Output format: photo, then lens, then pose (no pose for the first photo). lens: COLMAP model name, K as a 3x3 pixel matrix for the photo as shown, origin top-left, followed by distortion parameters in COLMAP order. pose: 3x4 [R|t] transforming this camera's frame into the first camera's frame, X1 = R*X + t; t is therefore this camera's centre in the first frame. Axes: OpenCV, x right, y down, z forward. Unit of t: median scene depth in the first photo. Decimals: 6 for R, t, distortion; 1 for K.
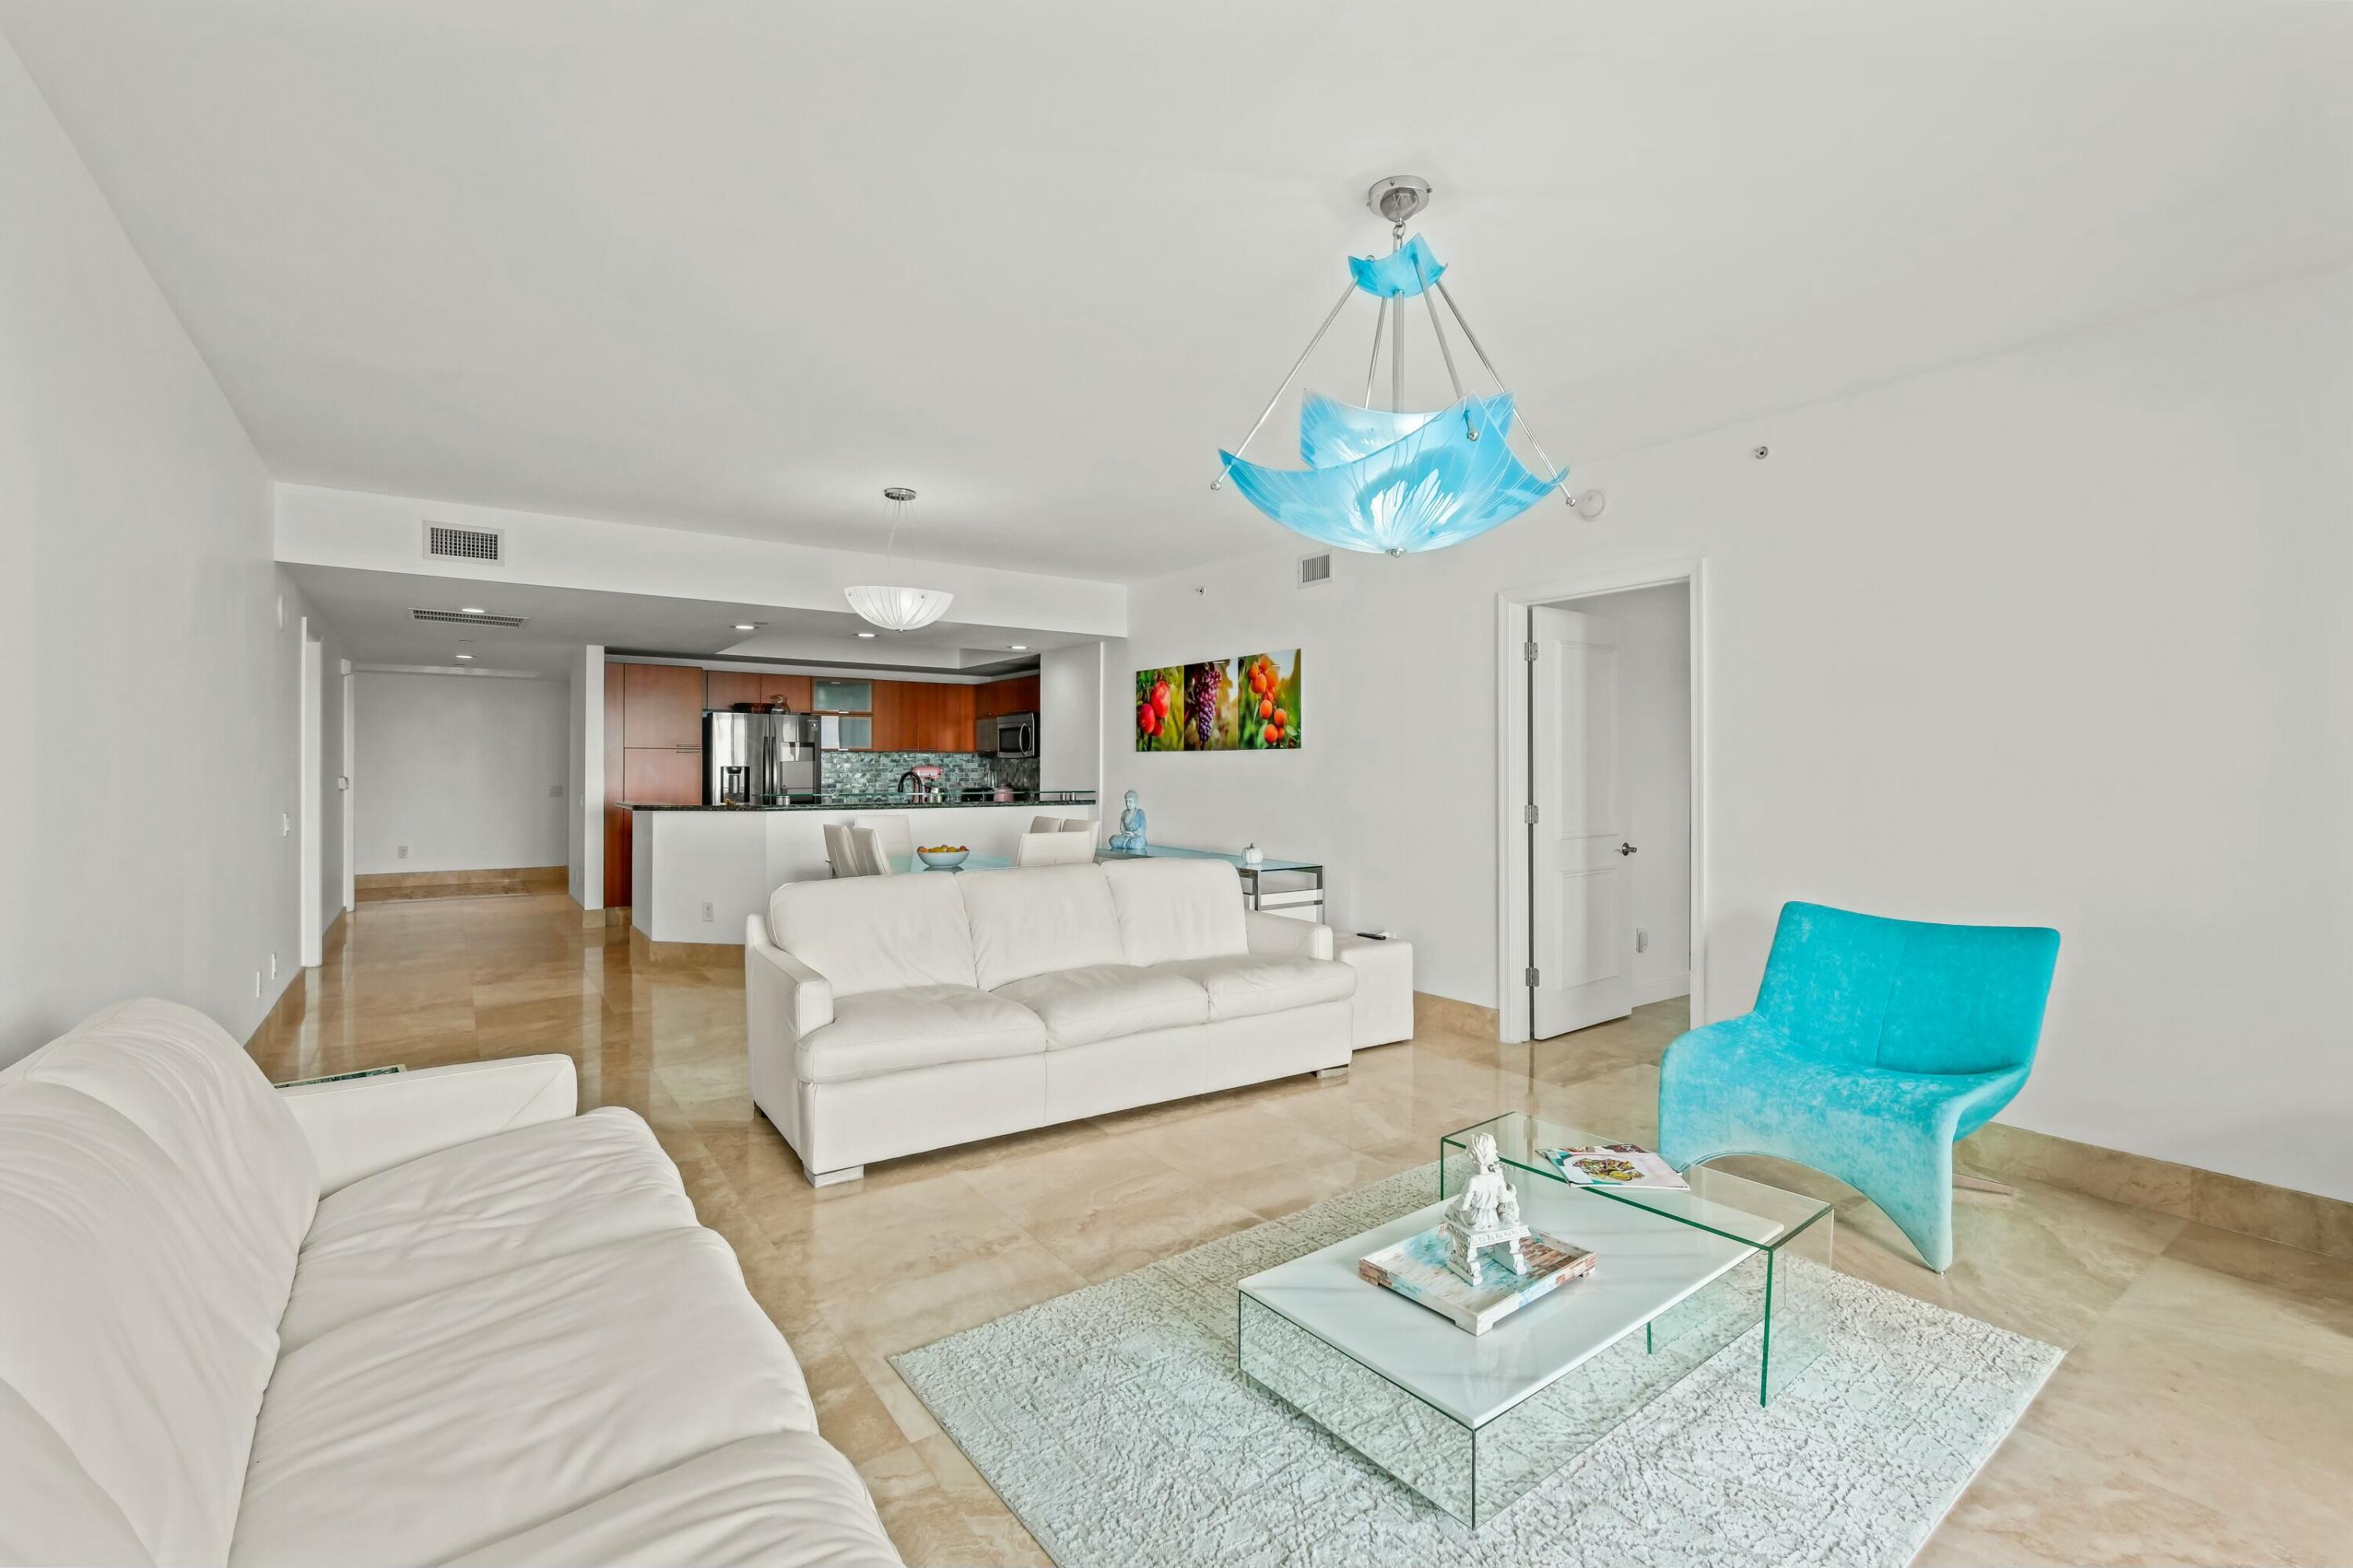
lens RADIAL K [[1020.8, 0, 1177.3], [0, 1020.8, 771.4], [0, 0, 1]] dist [-0.000576, -0.000068]
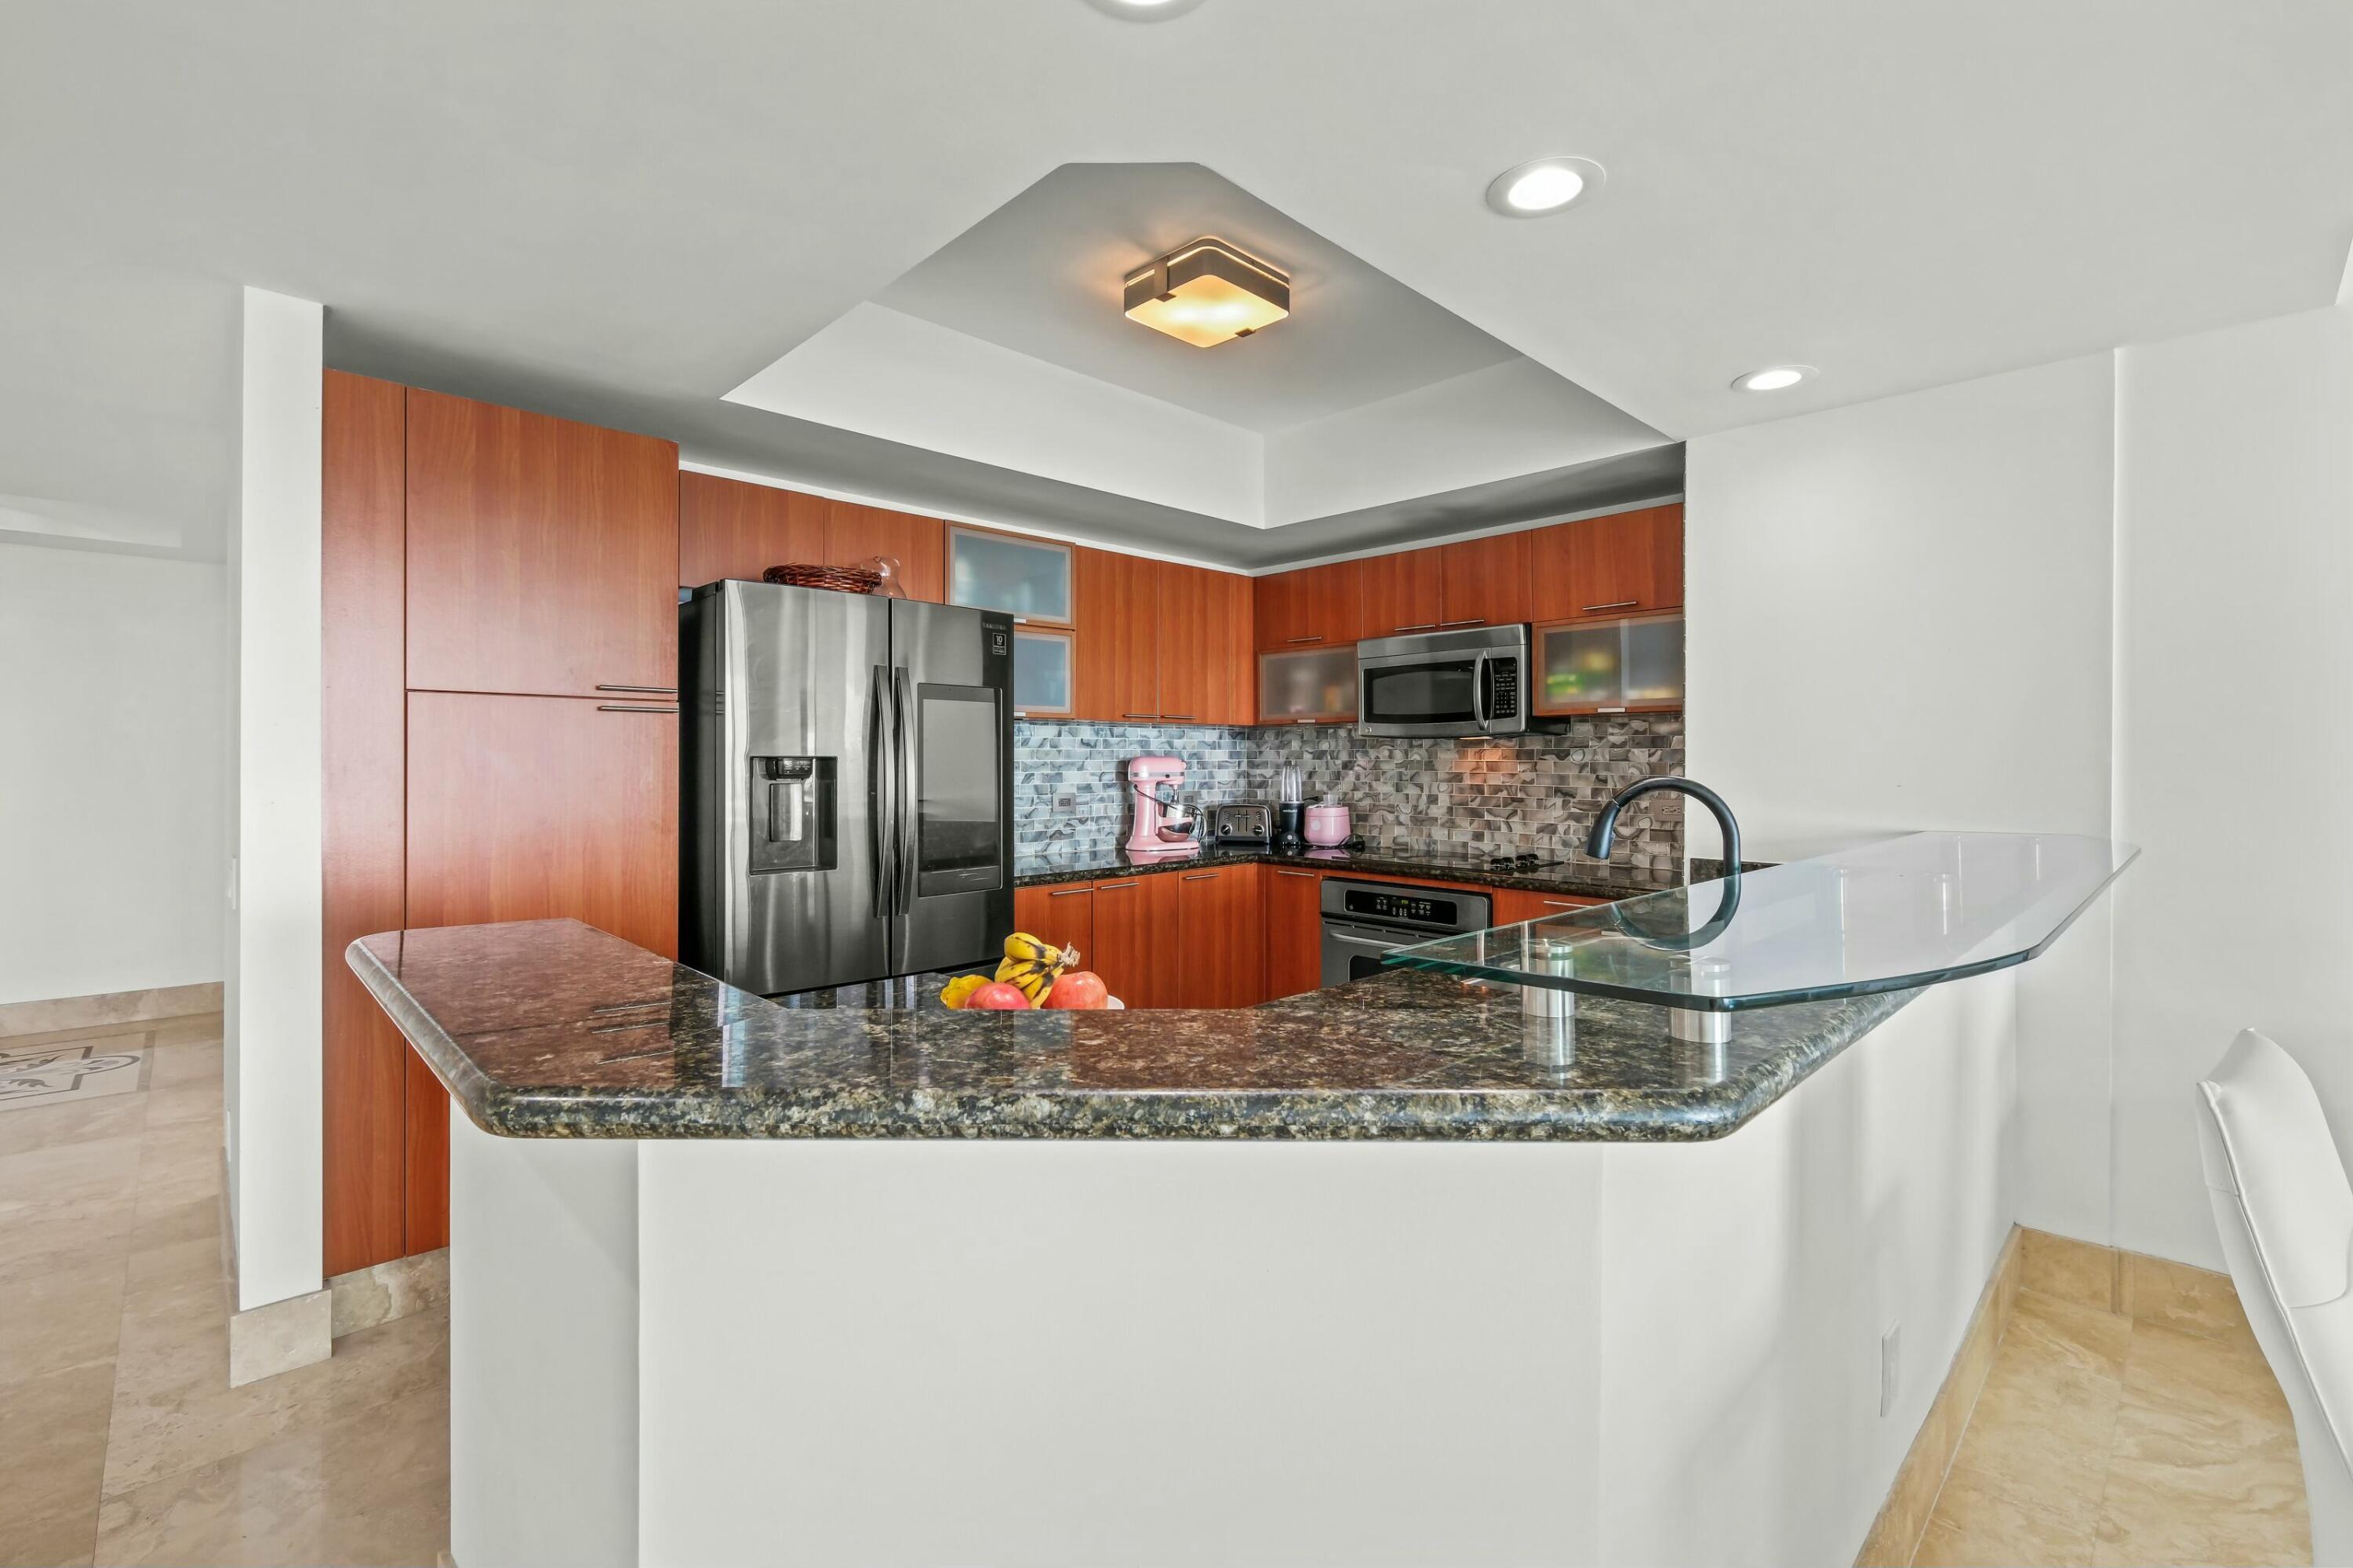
lens RADIAL K [[1025.8, 0, 1171.6], [0, 1025.8, 758.2], [0, 0, 1]] dist [0.000532, 0.000047]
pose [[0.990495, -0.001349, 0.137545, -0.469978], [0.002042, 0.999986, -0.004898, -0.003432], [-0.137536, 0.005132, 0.990483, 0.871945]]
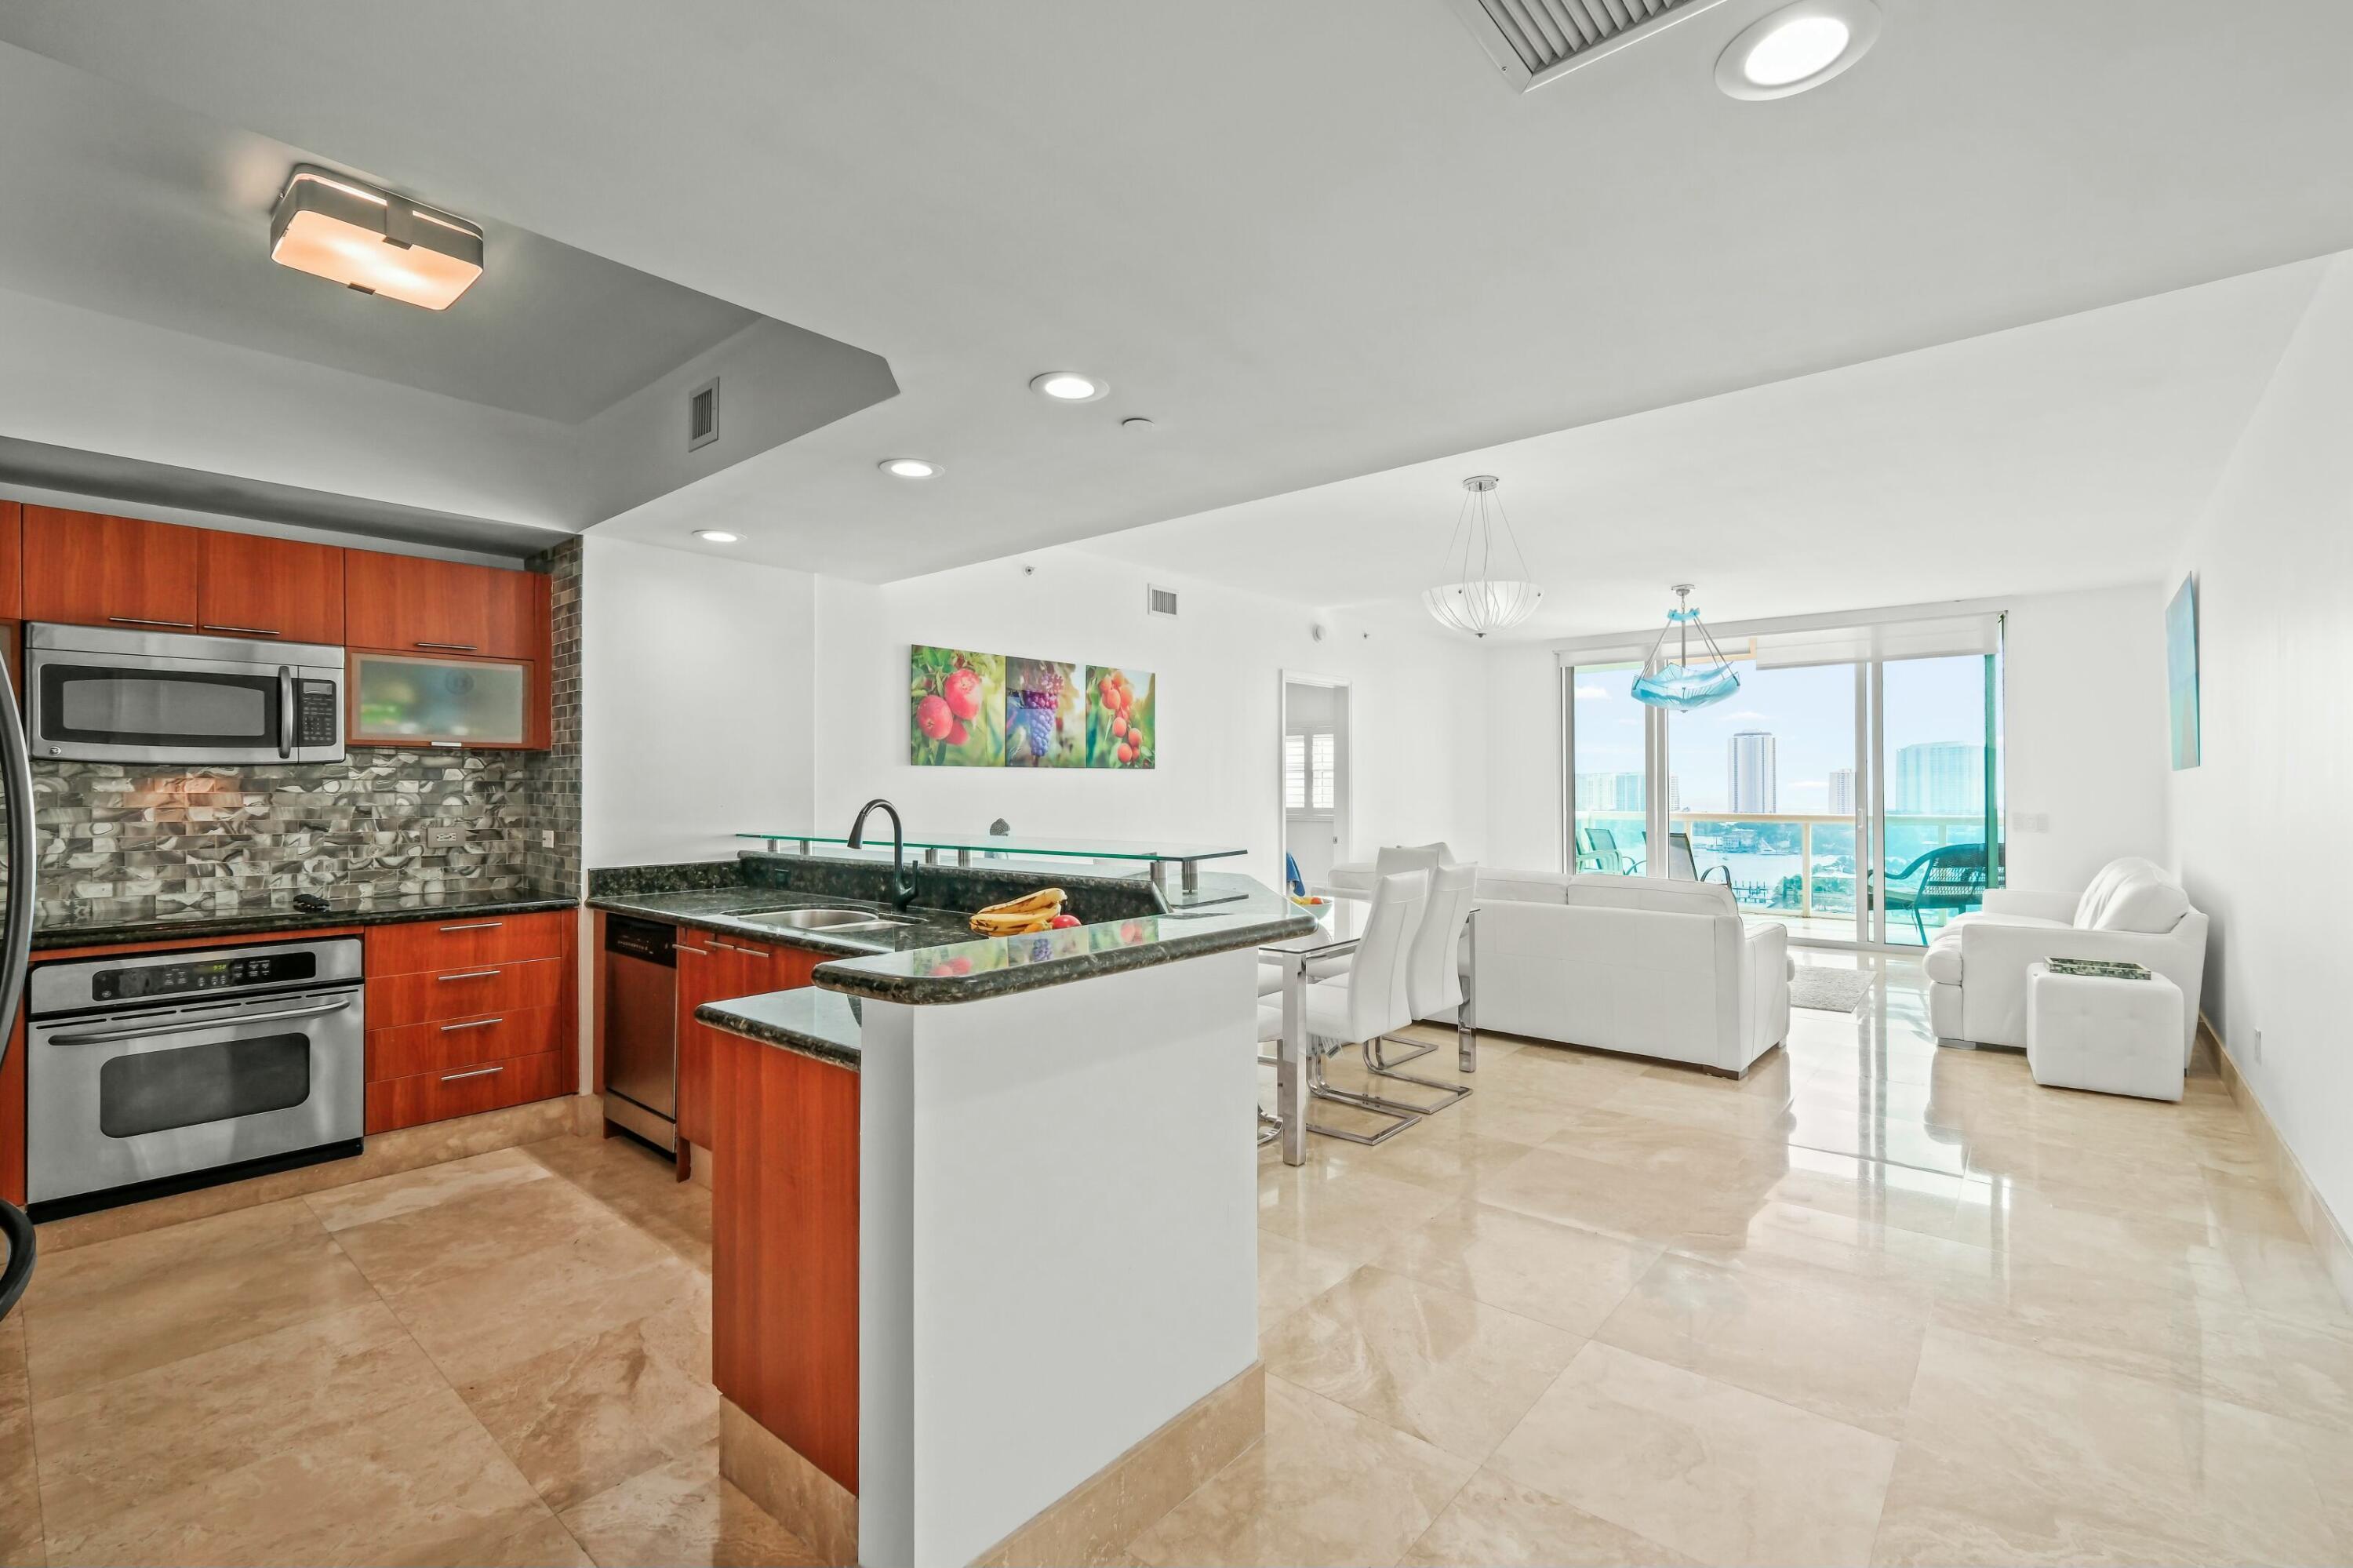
lens RADIAL K [[1020.8, 0, 1177.3], [0, 1020.8, 771.4], [0, 0, 1]] dist [-0.000576, -0.000068]
pose [[-0.227376, 0.009579, 0.973760, -0.818516], [0.002479, 0.999954, -0.009257, -0.009584], [-0.973804, 0.000309, -0.227389, 1.108519]]
